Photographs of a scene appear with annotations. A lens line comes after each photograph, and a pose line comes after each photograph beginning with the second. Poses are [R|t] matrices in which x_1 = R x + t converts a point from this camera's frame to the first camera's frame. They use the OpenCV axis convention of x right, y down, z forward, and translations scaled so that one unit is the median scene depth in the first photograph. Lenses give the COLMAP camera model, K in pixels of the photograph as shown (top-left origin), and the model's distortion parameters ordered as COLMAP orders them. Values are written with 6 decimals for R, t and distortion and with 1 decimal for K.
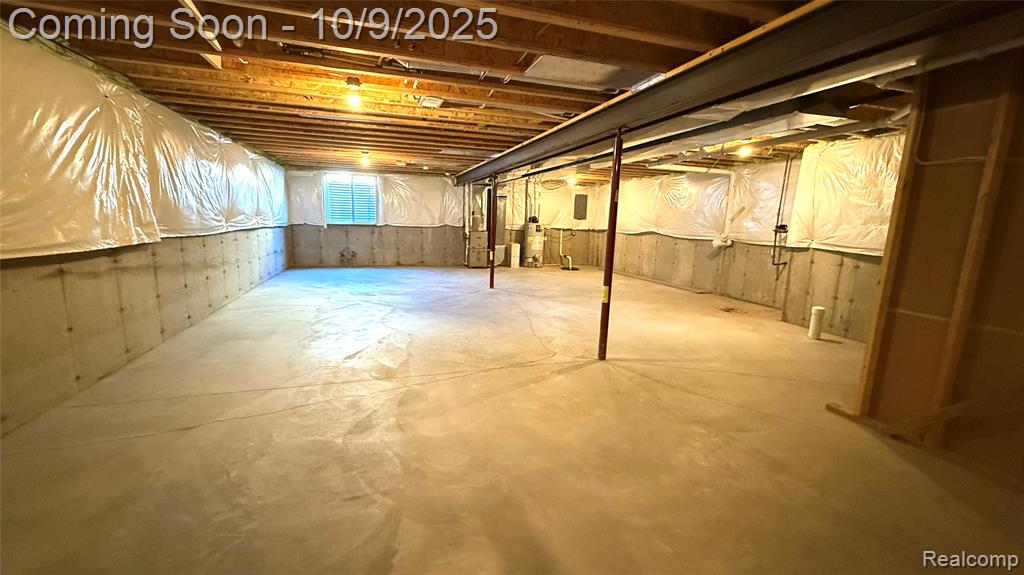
lens RADIAL K [[410.7, 0, 512.0], [0, 410.7, 287.5], [0, 0, 1]] dist [0.000090, -0.000005]
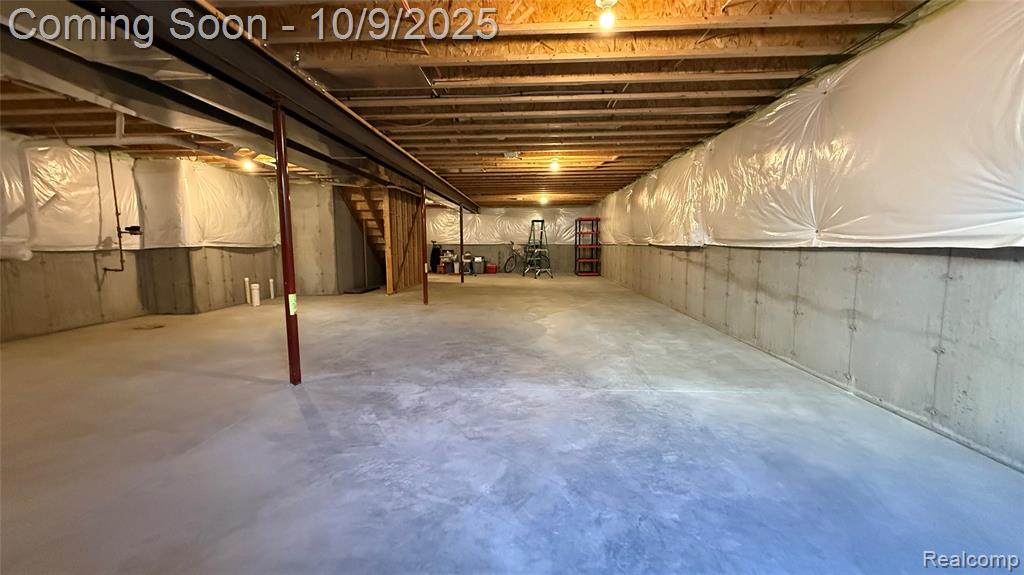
lens RADIAL K [[410.7, 0, 512.0], [0, 410.7, 287.5], [0, 0, 1]] dist [0.000090, -0.000005]
pose [[-0.940289, -0.061457, 0.334784, -0.541870], [0.033971, 0.961710, 0.271955, -0.286340], [-0.338678, 0.267089, -0.902198, 1.881231]]
